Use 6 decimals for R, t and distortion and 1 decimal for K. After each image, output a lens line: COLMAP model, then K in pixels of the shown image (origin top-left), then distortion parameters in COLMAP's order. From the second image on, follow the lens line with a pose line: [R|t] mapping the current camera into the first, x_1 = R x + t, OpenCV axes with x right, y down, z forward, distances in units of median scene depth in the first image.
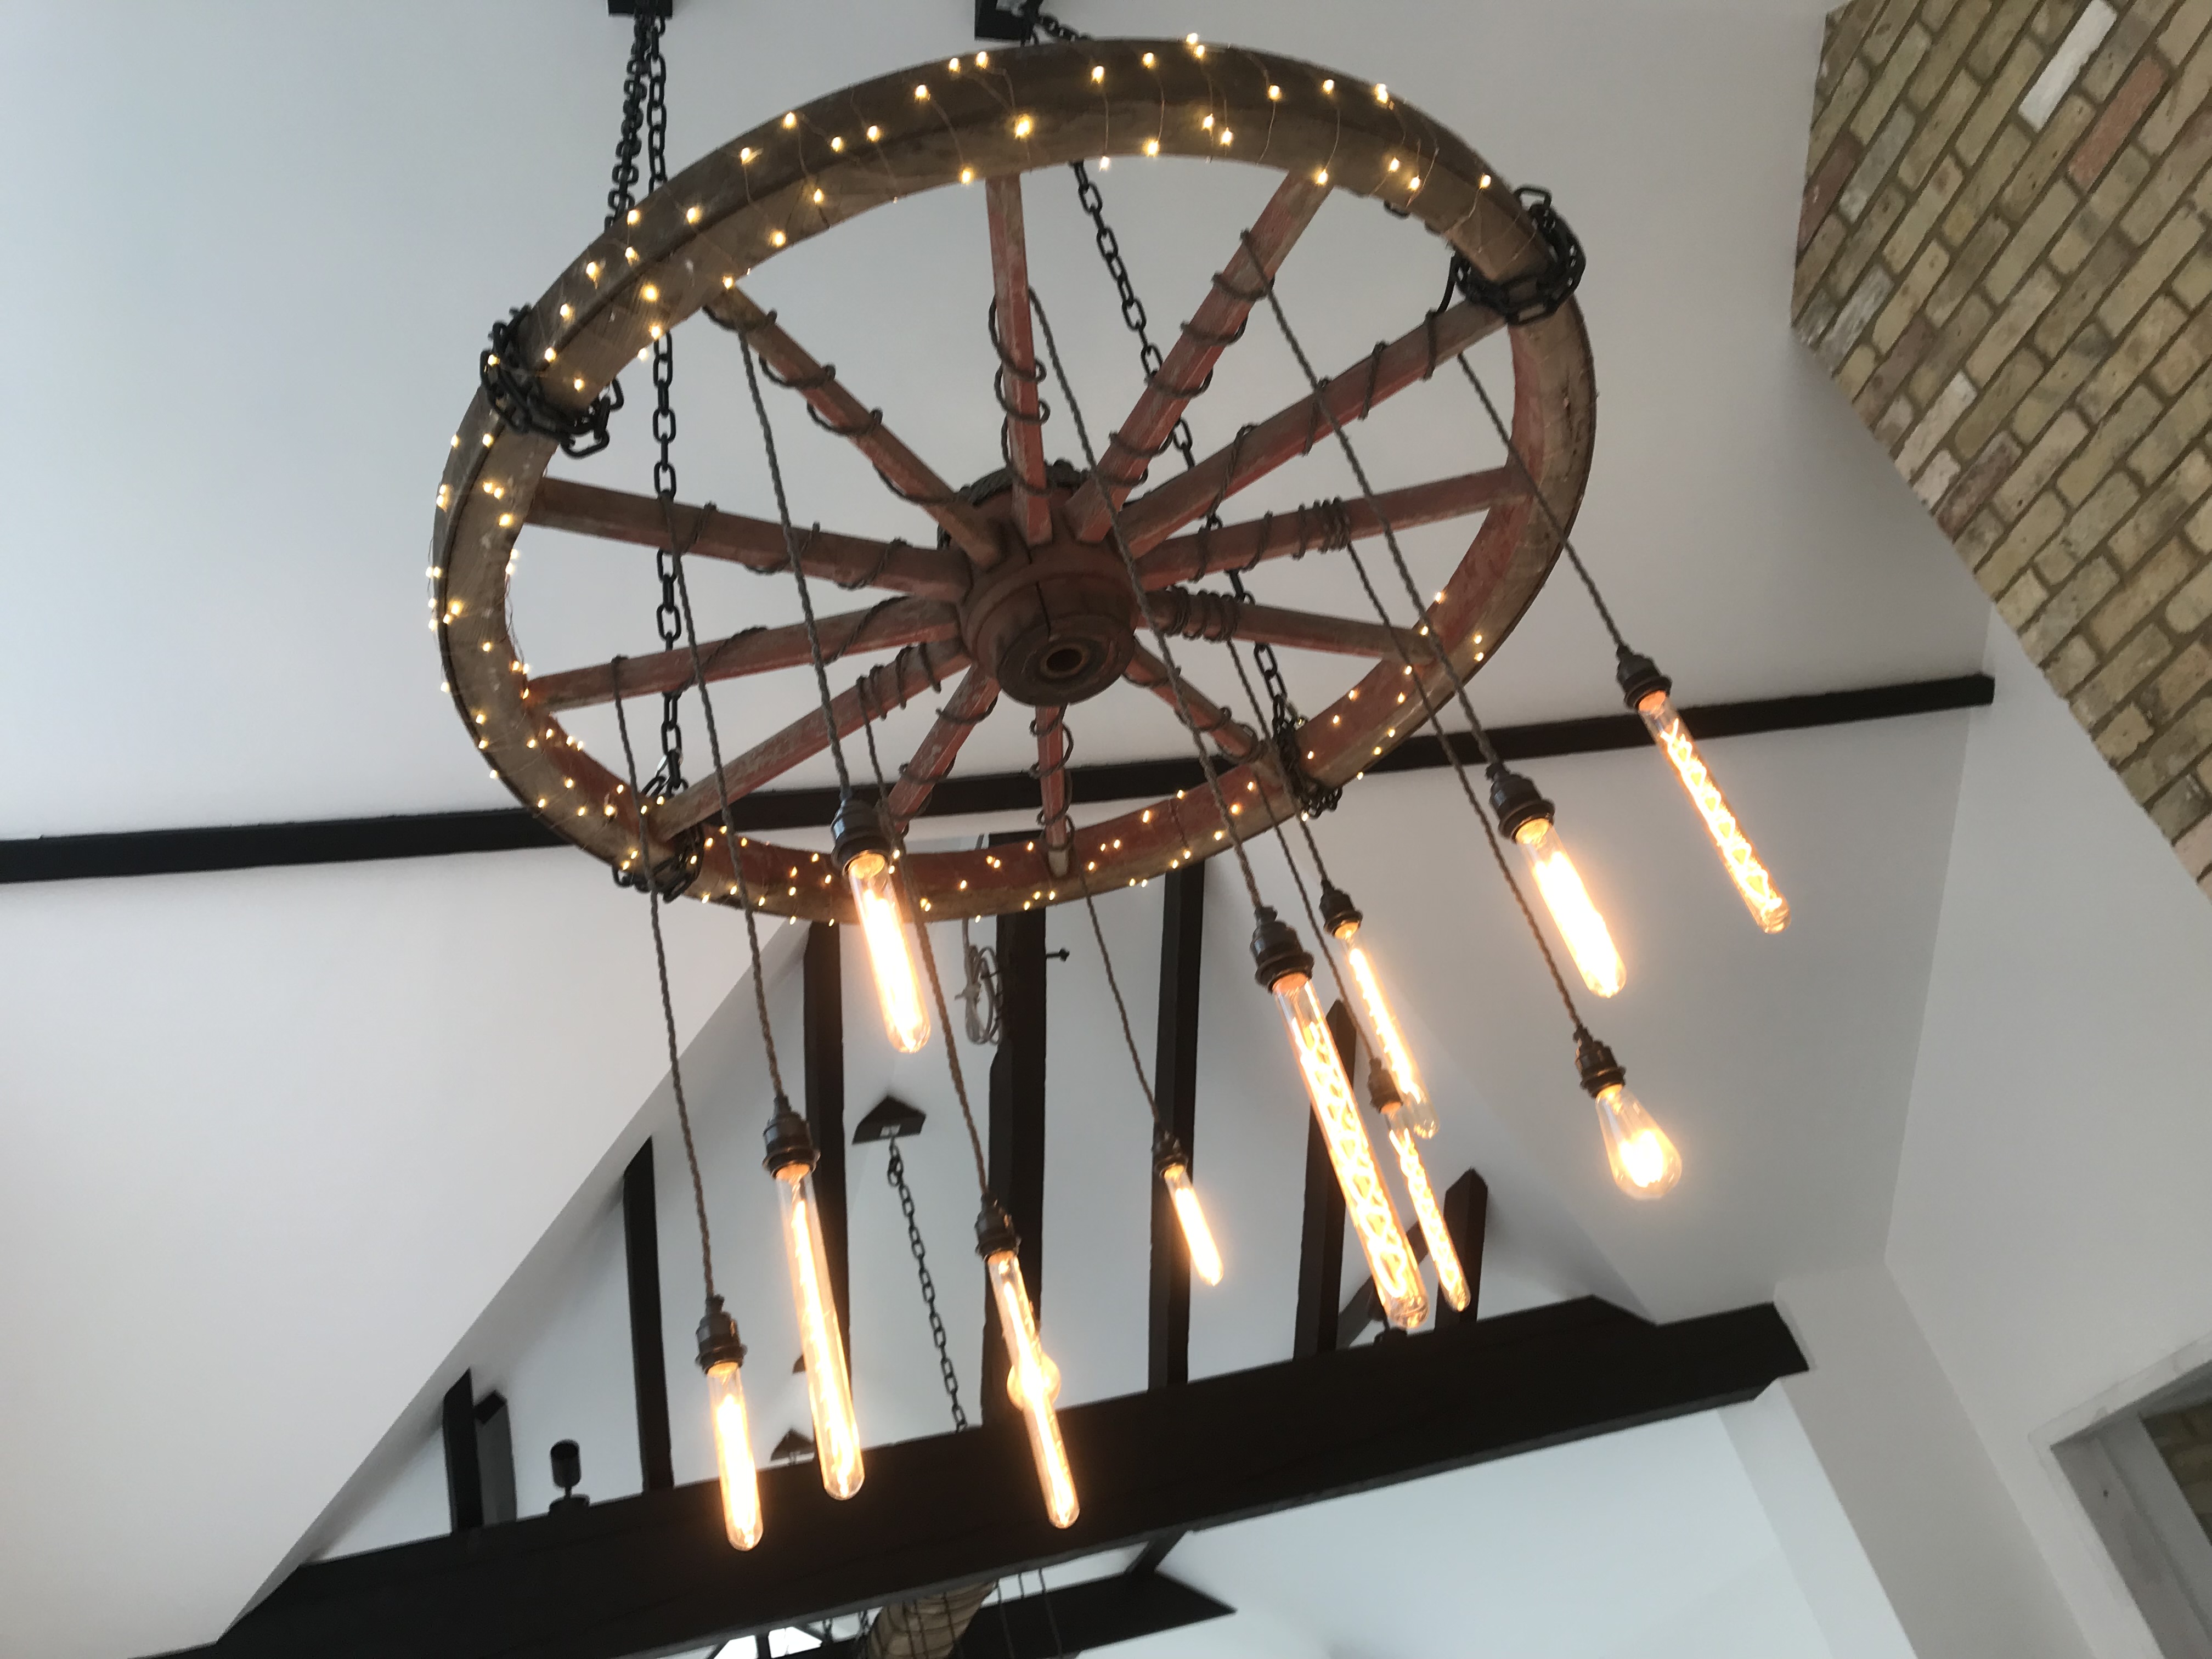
lens RADIAL K [[1804.3, 0, 1096.1], [0, 1804.3, 840.2], [0, 0, 1]] dist [0.057136, -0.070353]
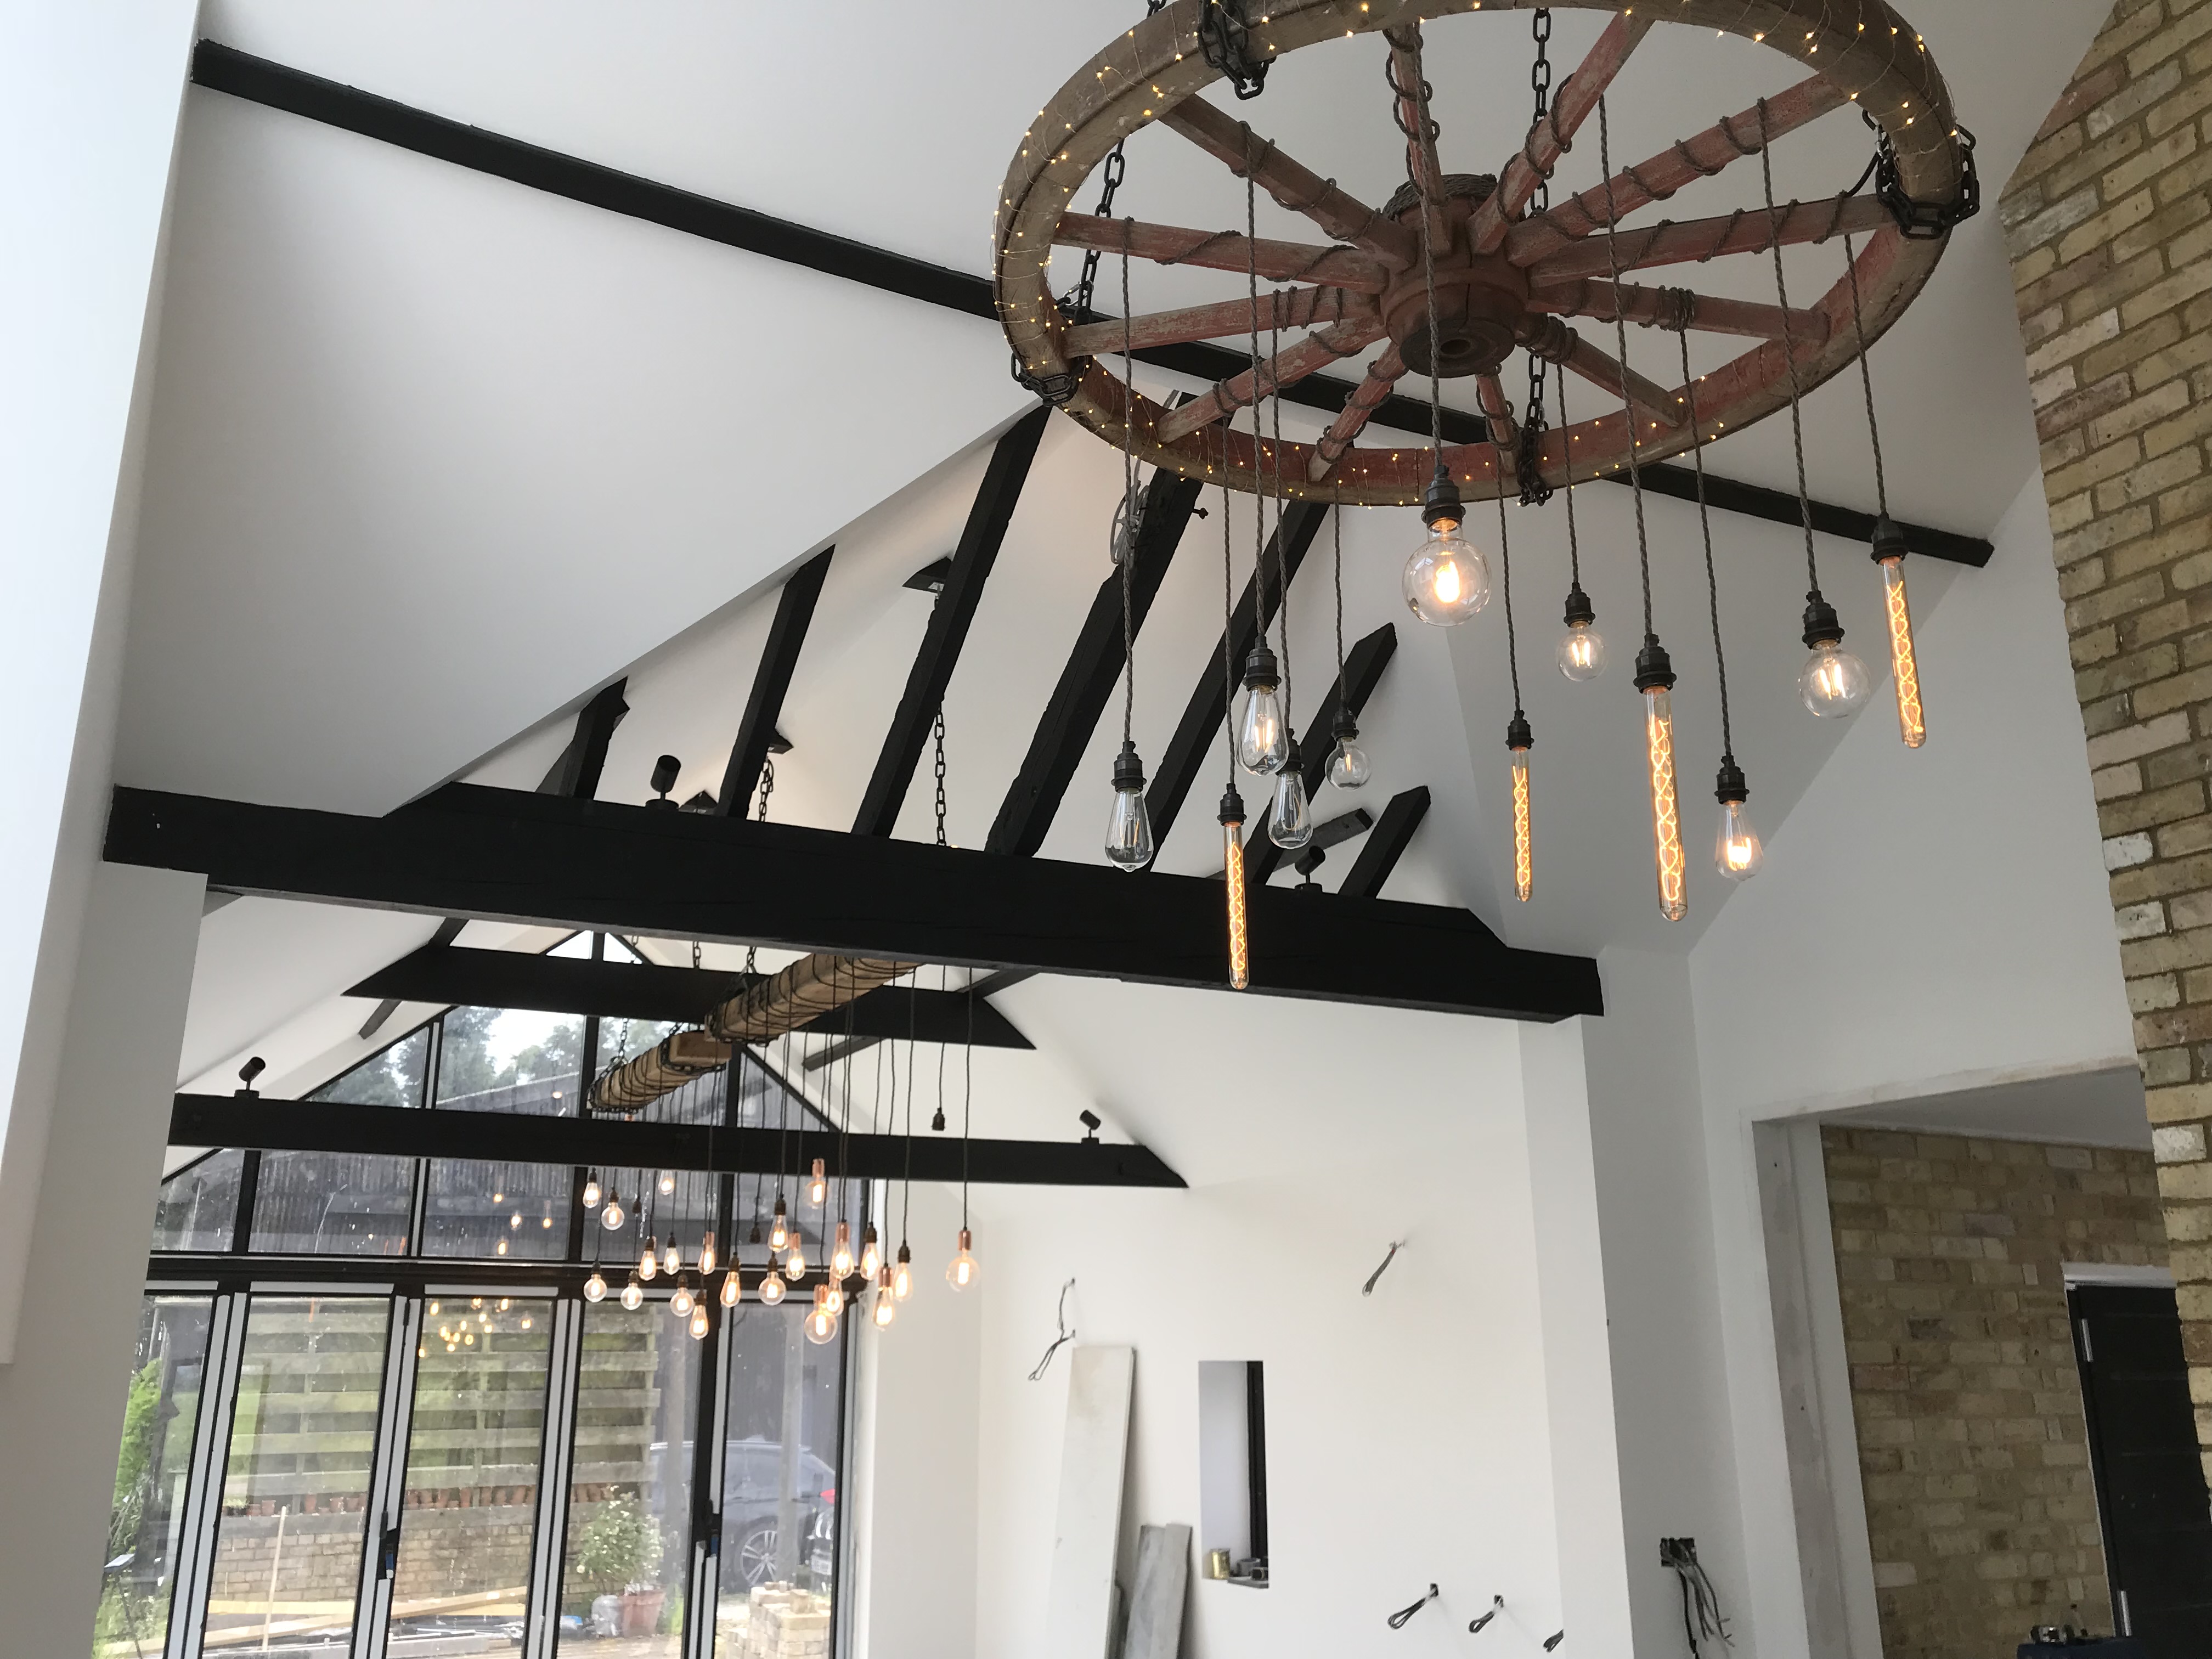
lens RADIAL K [[1804.3, 0, 1096.1], [0, 1804.3, 840.2], [0, 0, 1]] dist [0.057136, -0.070353]
pose [[0.937506, 0.314043, 0.149864, -0.226082], [-0.343027, 0.906412, 0.246474, -0.009786], [-0.058436, -0.282478, 0.957492, -0.202117]]
